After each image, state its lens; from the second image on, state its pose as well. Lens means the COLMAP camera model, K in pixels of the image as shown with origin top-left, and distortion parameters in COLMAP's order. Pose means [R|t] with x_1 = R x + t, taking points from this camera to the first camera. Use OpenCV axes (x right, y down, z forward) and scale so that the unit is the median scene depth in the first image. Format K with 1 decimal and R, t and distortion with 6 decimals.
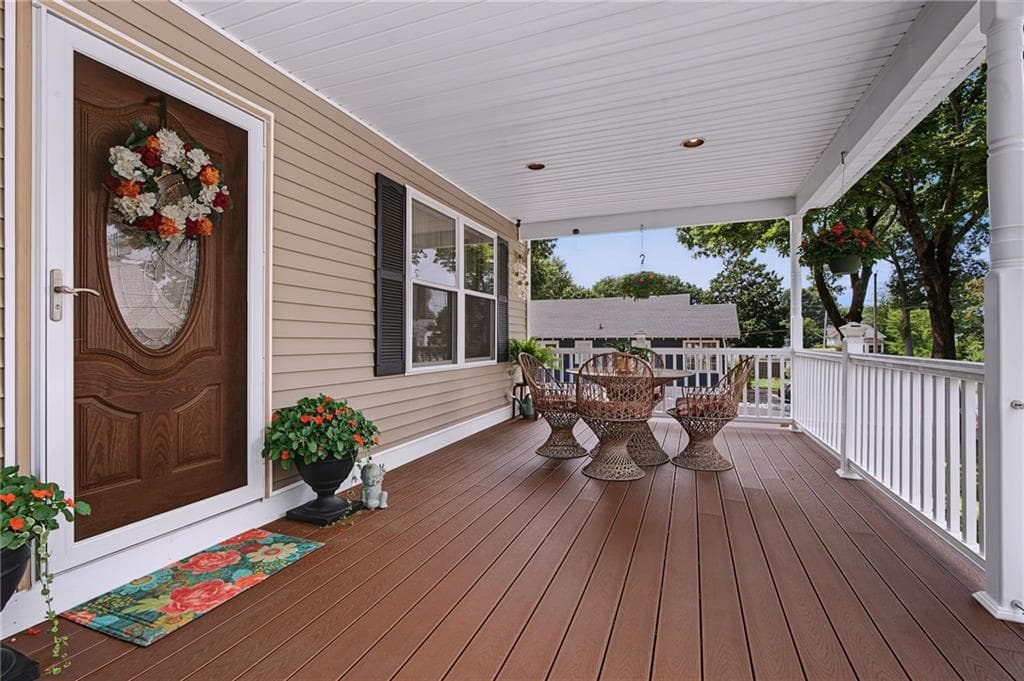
lens RADIAL K [[475.3, 0, 514.7], [0, 475.3, 341.3], [0, 0, 1]] dist [-0.008292, 0.000118]
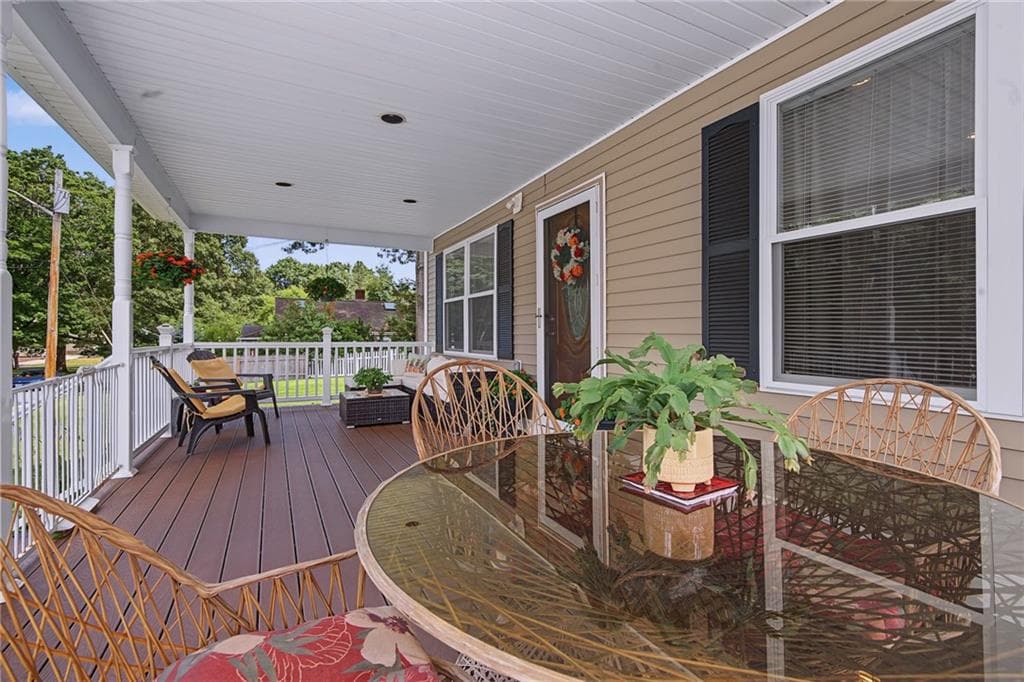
lens RADIAL K [[475.3, 0, 519.1], [0, 475.3, 338.2], [0, 0, 1]] dist [-0.008292, 0.000118]
pose [[-0.653096, 0.002563, -0.757271, 0.695959], [0.000478, 0.999995, 0.002972, -0.003366], [0.757275, 0.001579, -0.653094, 1.718513]]
